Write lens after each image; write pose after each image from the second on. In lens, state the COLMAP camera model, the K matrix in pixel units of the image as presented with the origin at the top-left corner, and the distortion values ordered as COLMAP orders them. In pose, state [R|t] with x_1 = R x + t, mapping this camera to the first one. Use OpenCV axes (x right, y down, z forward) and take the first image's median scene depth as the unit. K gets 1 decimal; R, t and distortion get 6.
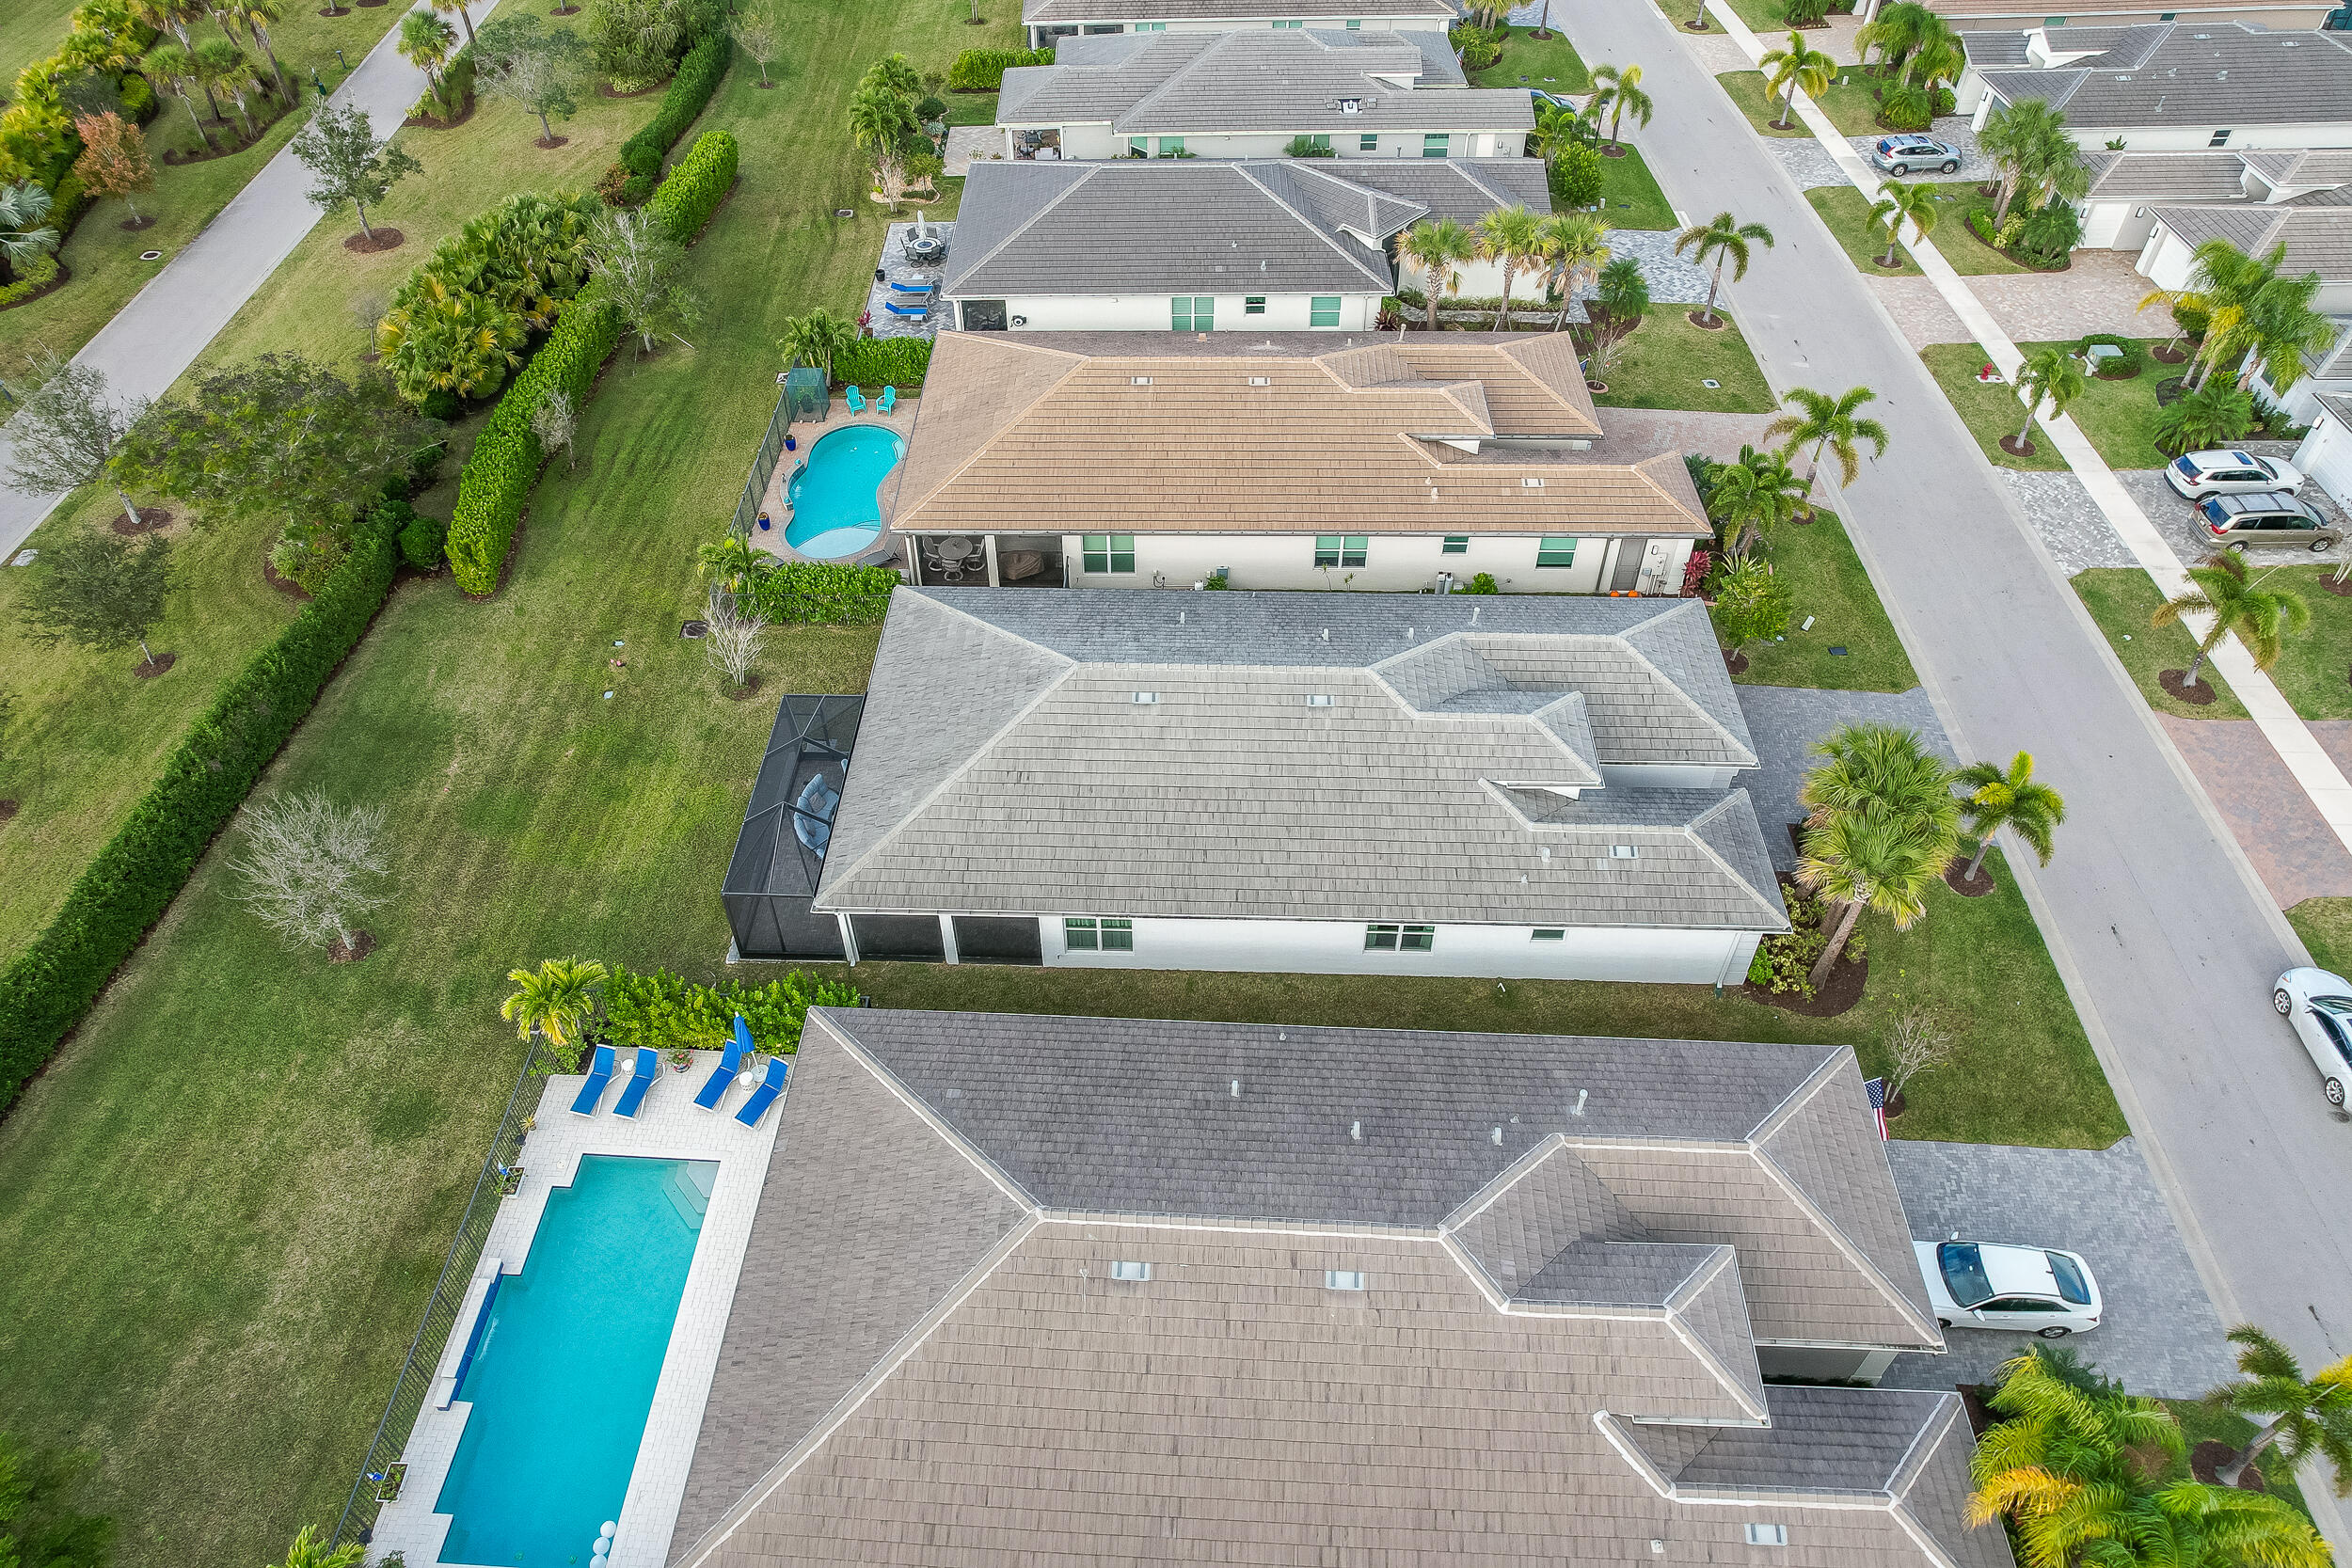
lens RADIAL K [[1490.6, 0, 1166.7], [0, 1490.6, 718.4], [0, 0, 1]] dist [-0.082806, 0.074943]
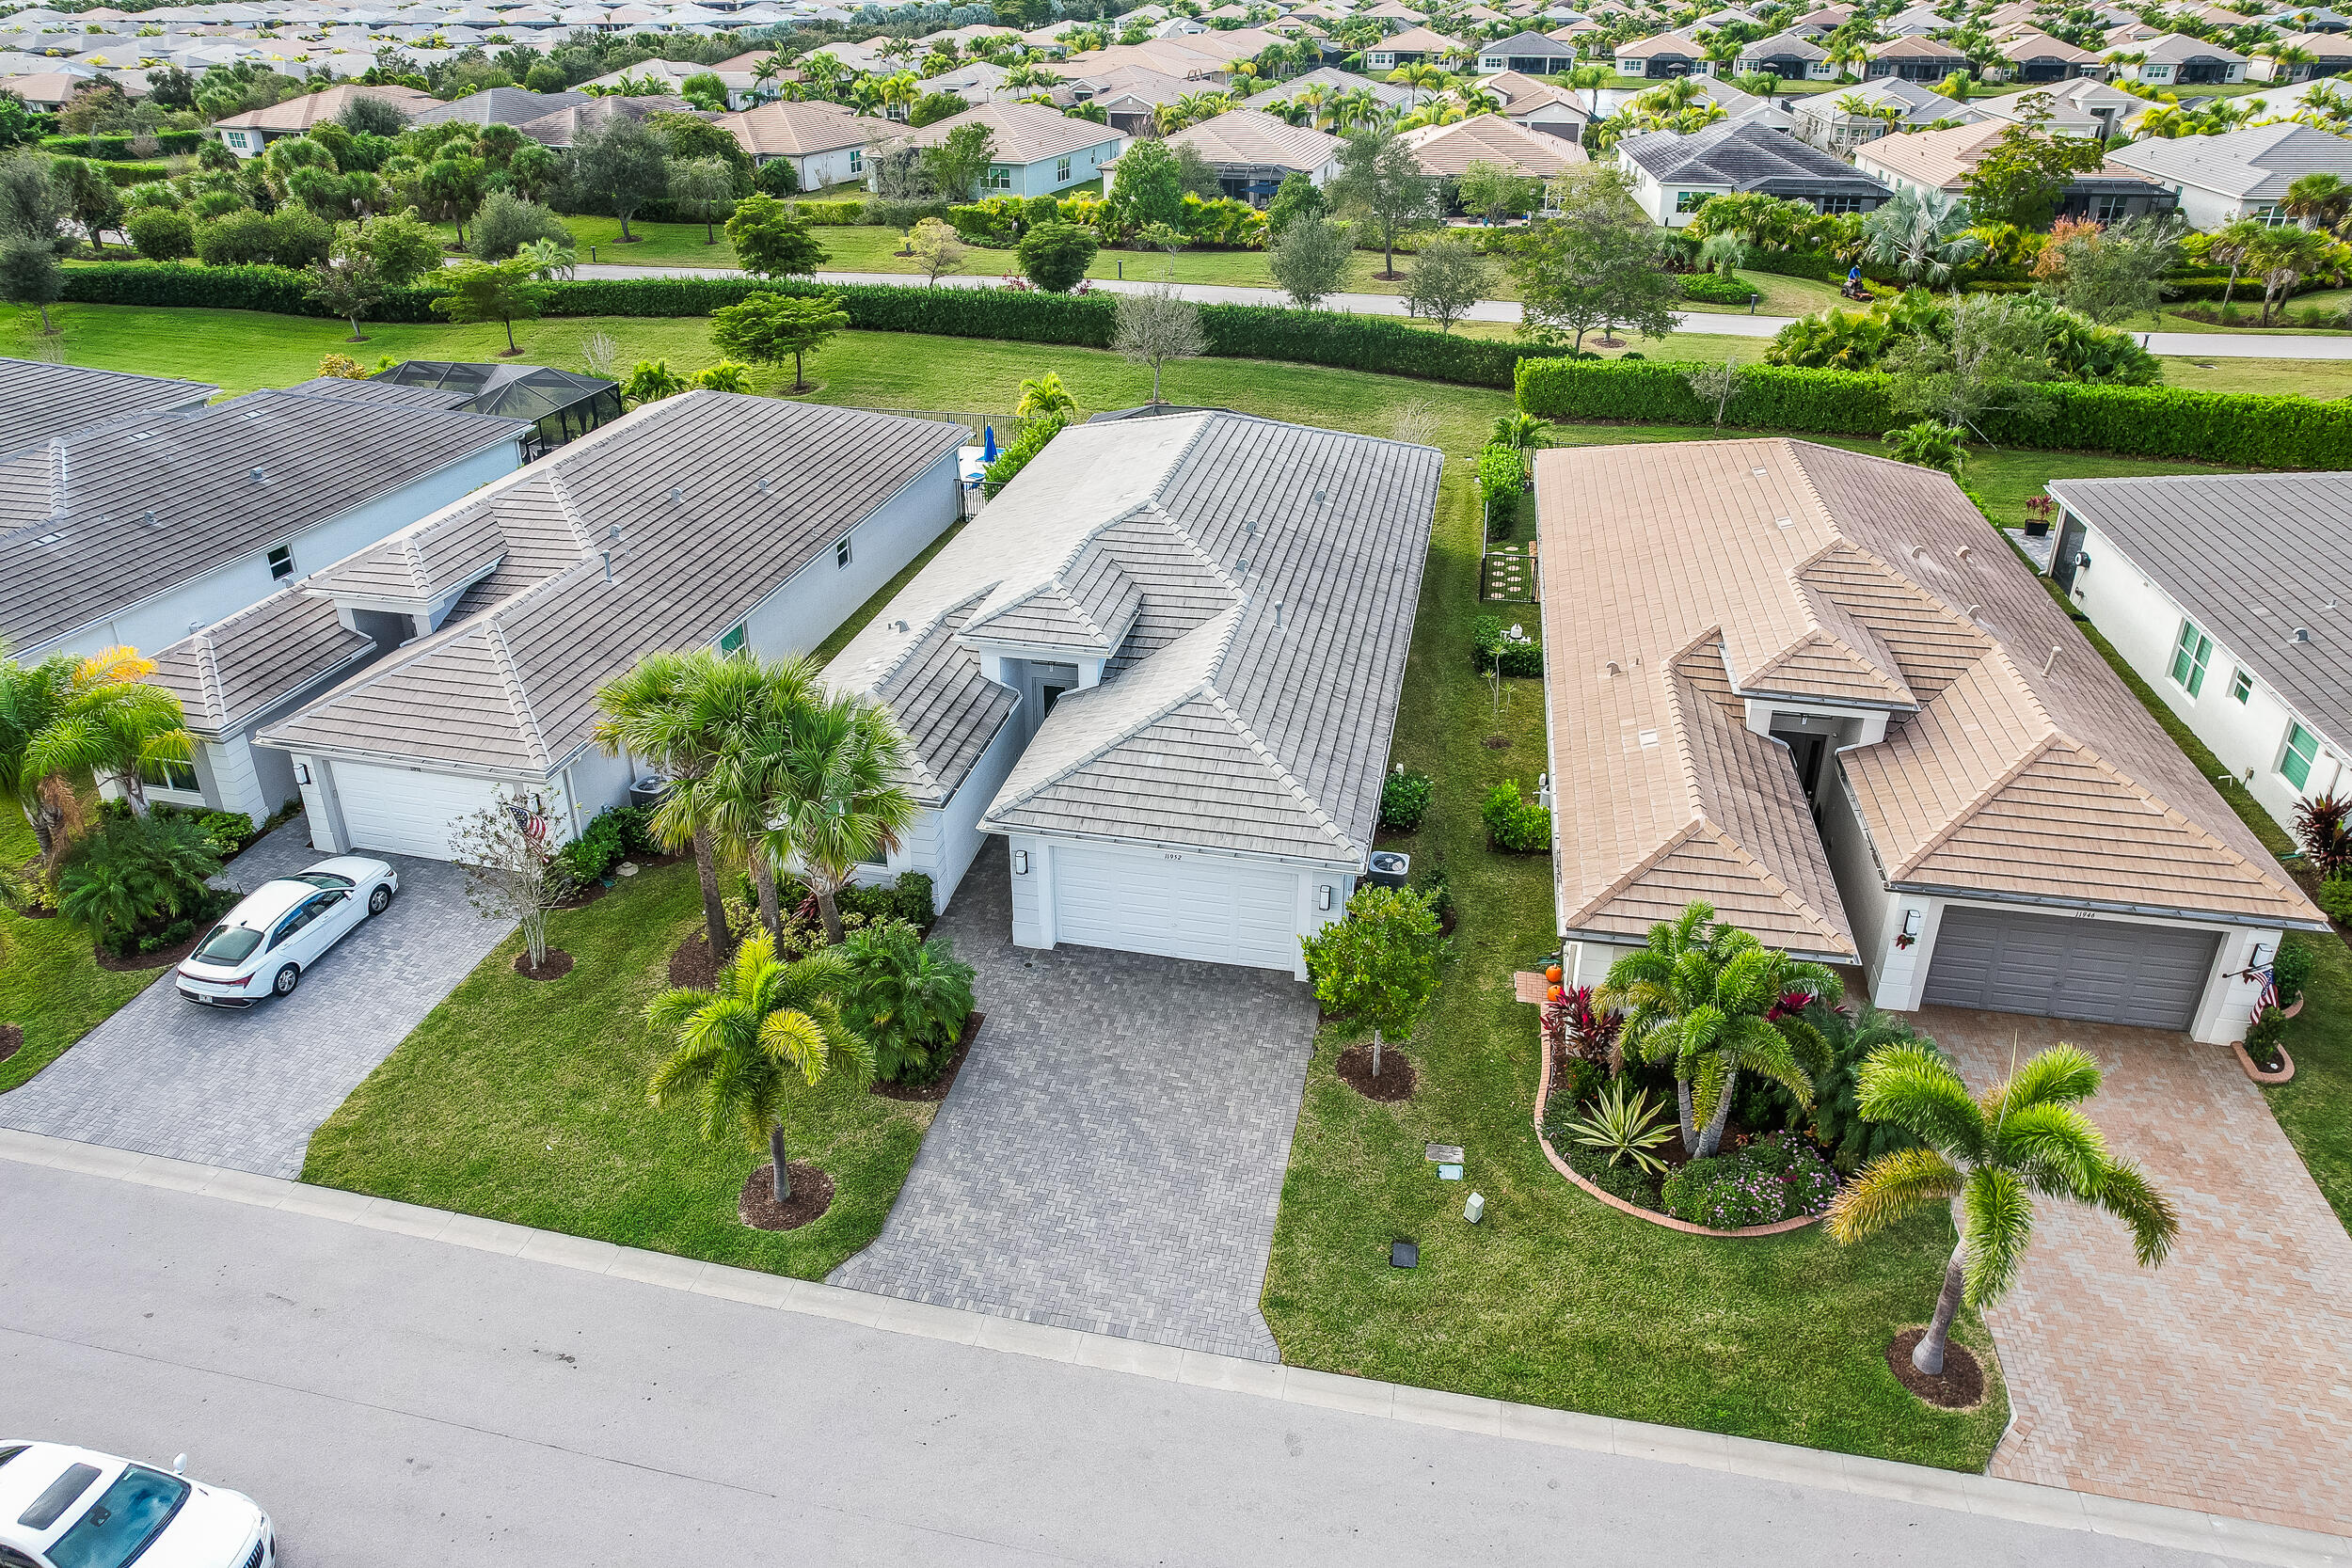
lens RADIAL K [[1495.2, 0, 1175.3], [0, 1495.2, 732.3], [0, 0, 1]] dist [-0.079512, 0.067529]
pose [[-0.183641, 0.460870, -0.868260, 0.772765], [-0.686131, 0.572417, 0.448957, -0.289259], [0.703918, 0.678187, 0.211099, 0.724160]]
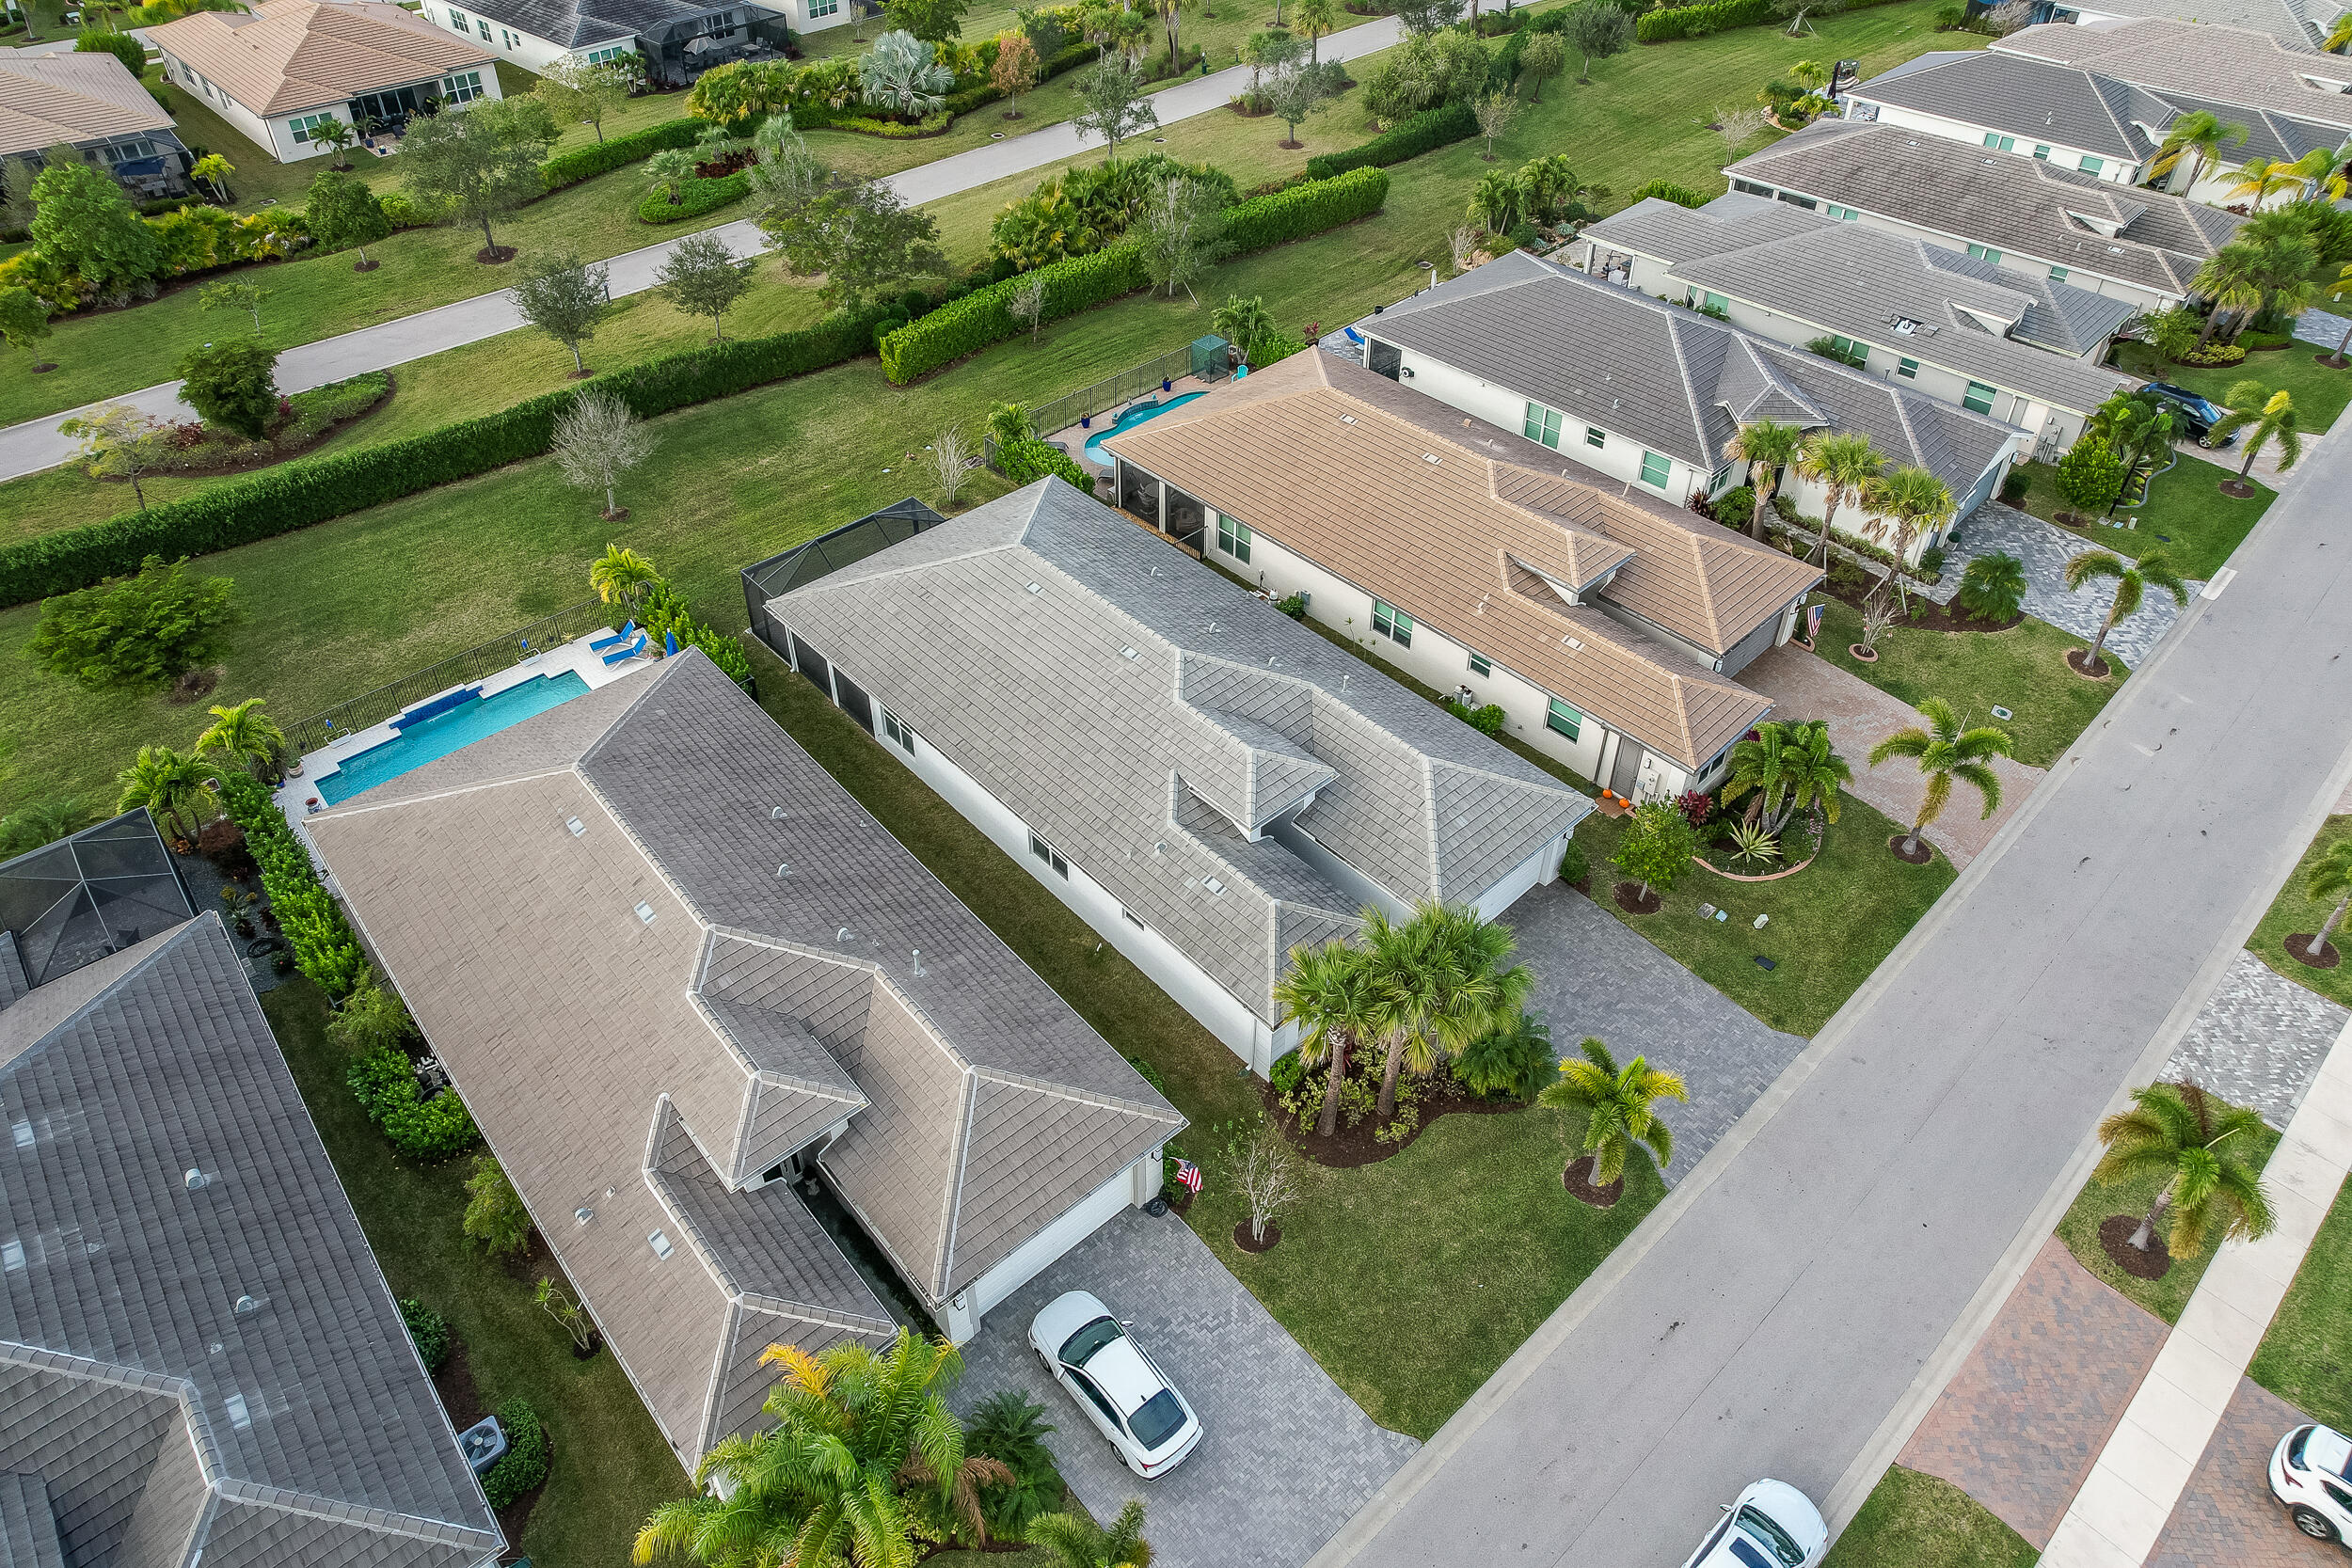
lens RADIAL K [[1495.2, 0, 1175.3], [0, 1495.2, 732.3], [0, 0, 1]] dist [-0.079512, 0.067529]
pose [[0.695295, 0.468030, -0.545448, 0.608525], [-0.507139, 0.857245, 0.089111, -0.061803], [0.509289, 0.214660, 0.833394, 0.063948]]
